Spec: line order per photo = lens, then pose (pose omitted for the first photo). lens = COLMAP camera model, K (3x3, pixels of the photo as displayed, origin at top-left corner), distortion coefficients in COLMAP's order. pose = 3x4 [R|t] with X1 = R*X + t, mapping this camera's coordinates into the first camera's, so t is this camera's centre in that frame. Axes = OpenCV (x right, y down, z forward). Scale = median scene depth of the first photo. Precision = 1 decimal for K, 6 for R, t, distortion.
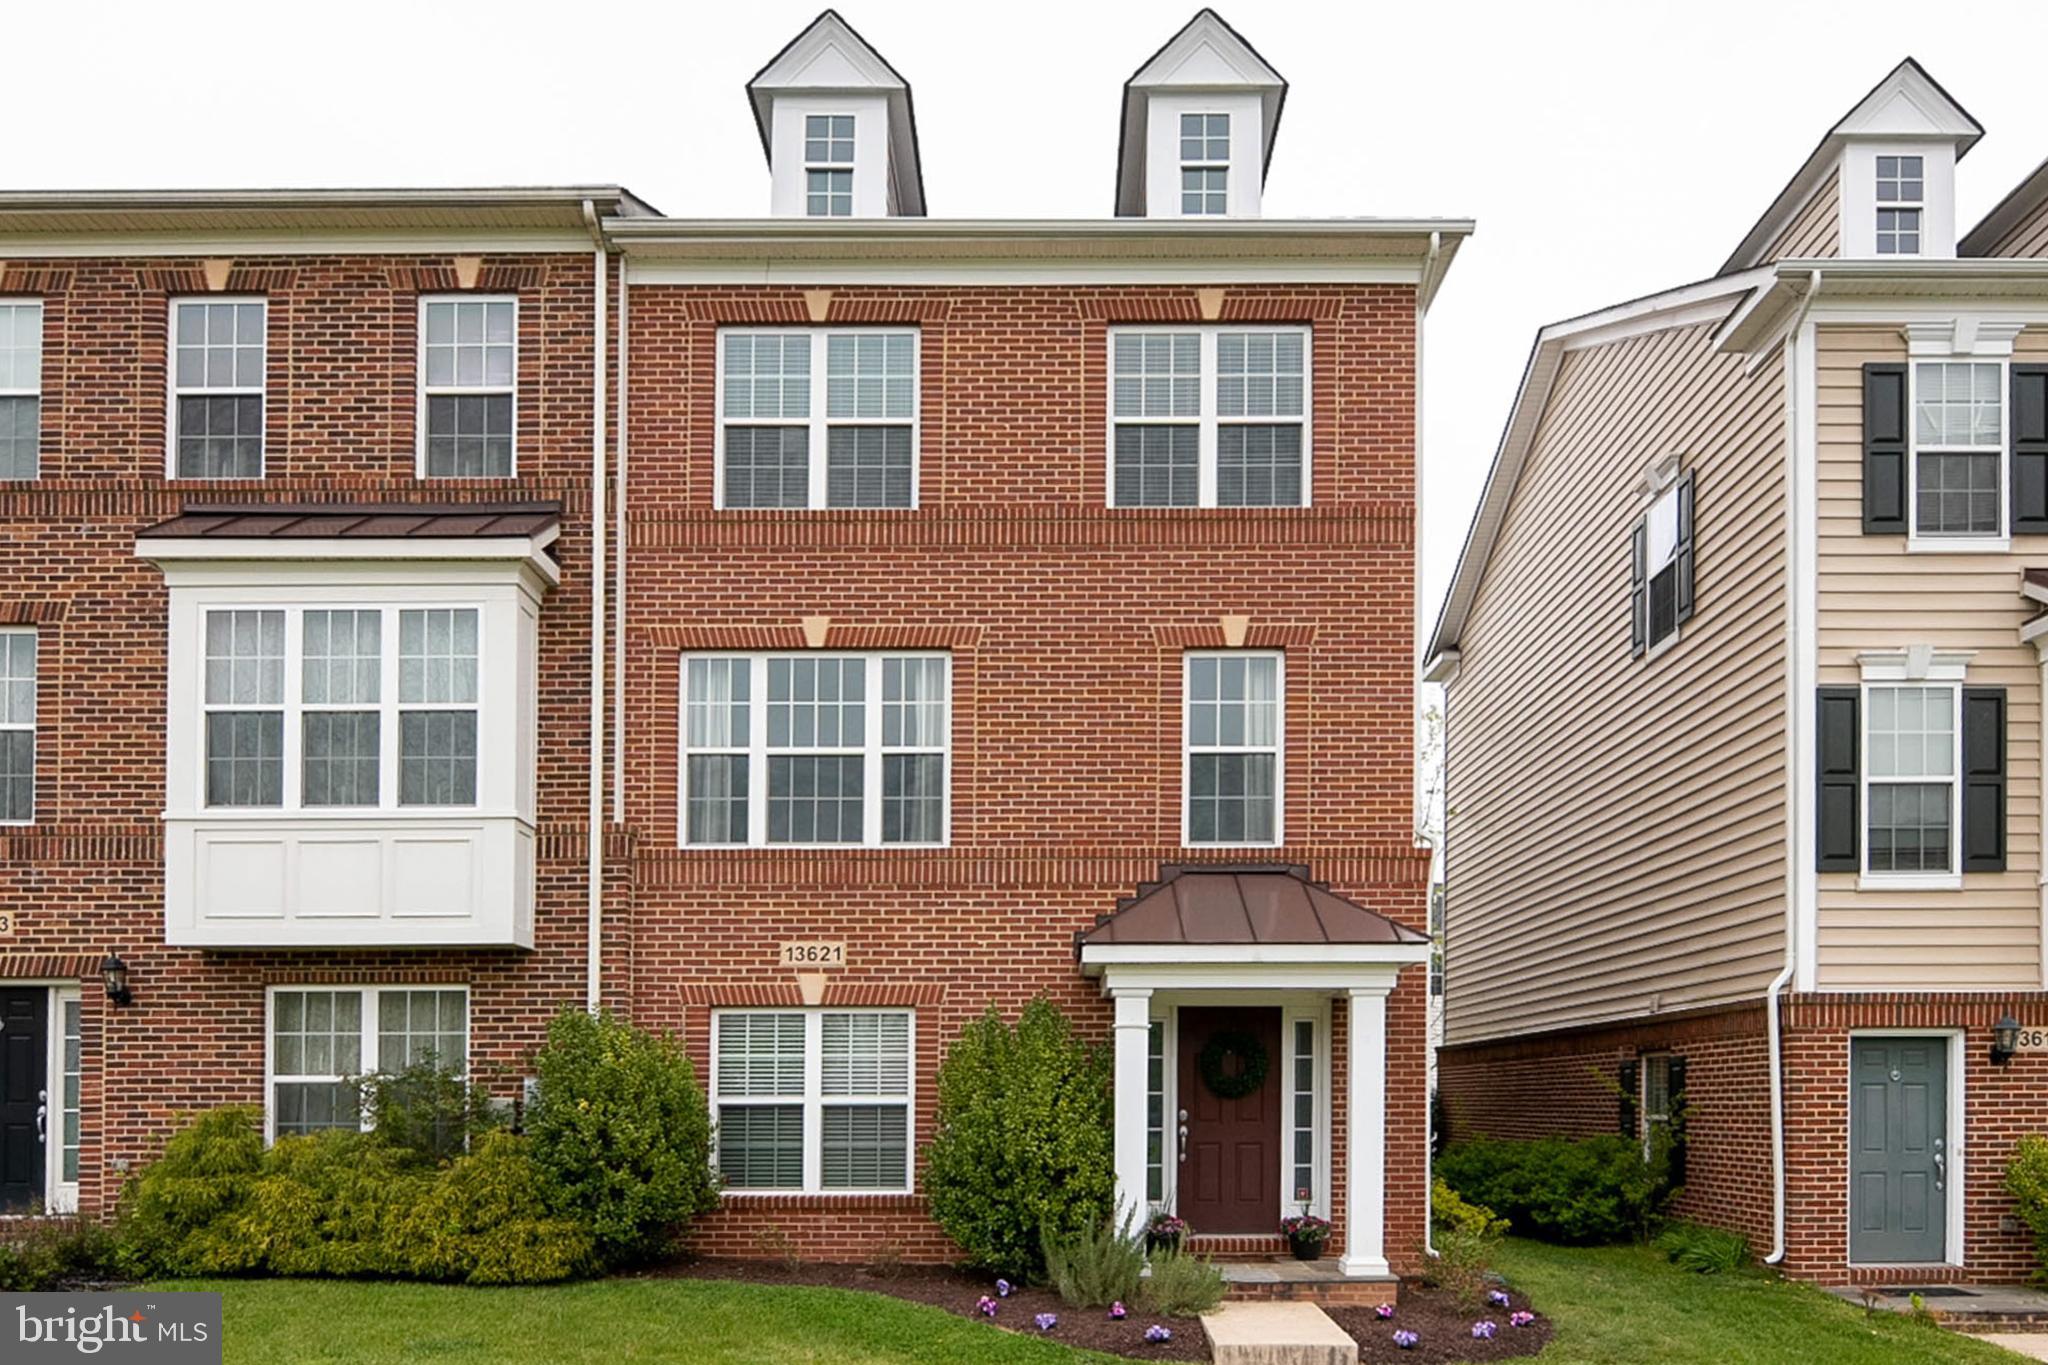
lens RADIAL K [[1572.7, 0, 1024.2], [0, 1572.7, 818.1], [0, 0, 1]] dist [0.001187, -0.003968]
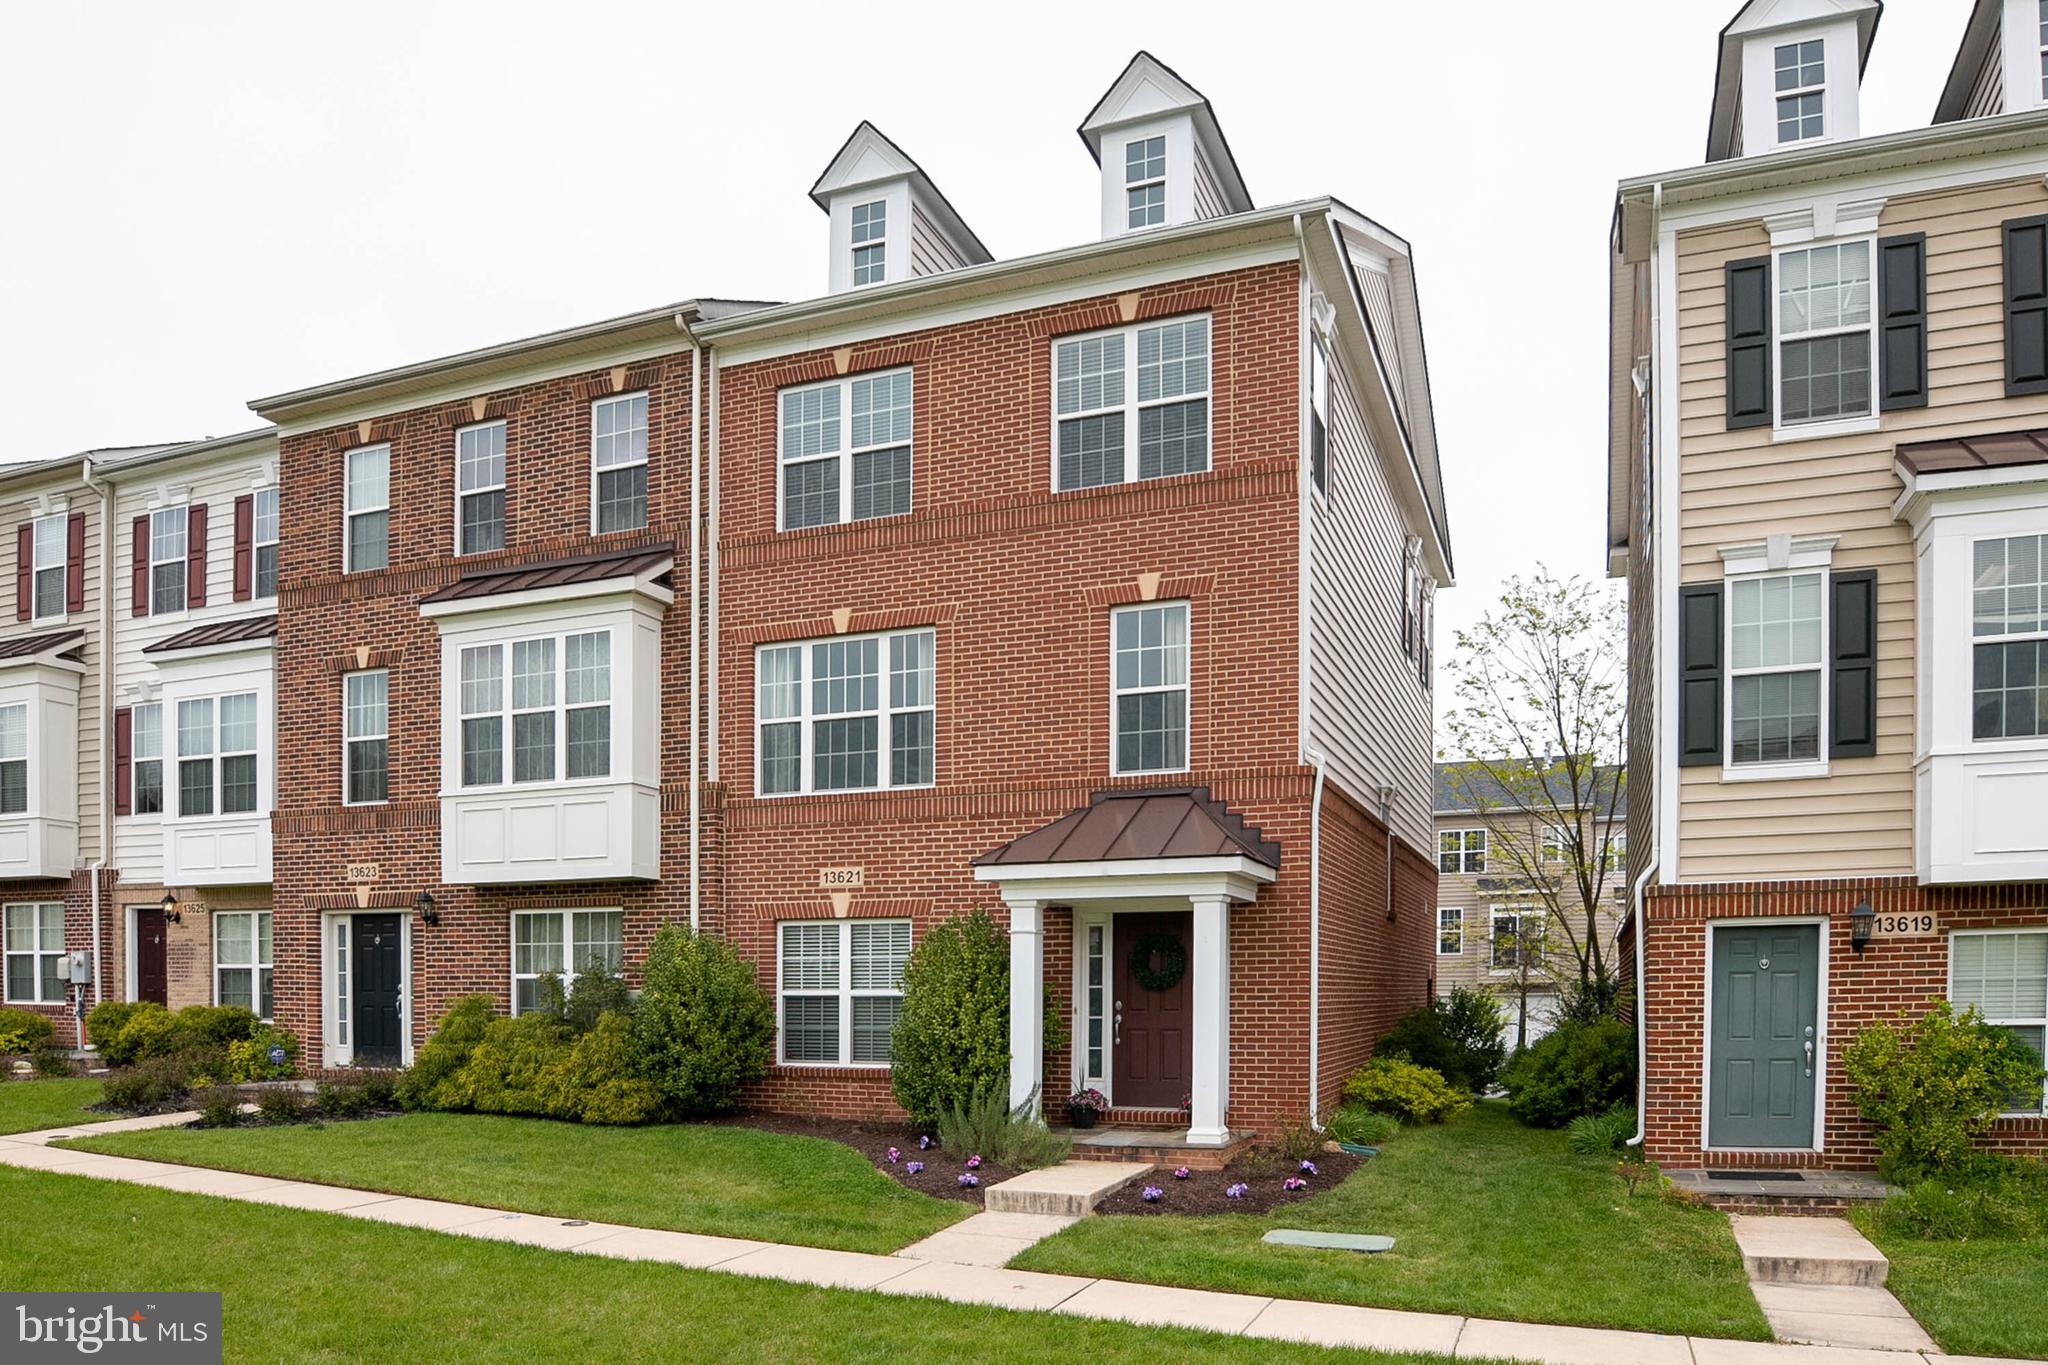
lens RADIAL K [[1423.4, 0, 1024.7], [0, 1423.4, 746.7], [0, 0, 1]] dist [-0.055766, -0.000157]
pose [[0.928897, -0.063692, -0.364820, 0.425848], [0.065344, 0.997832, -0.007828, 0.000370], [0.364528, -0.016568, 0.931045, -0.007297]]
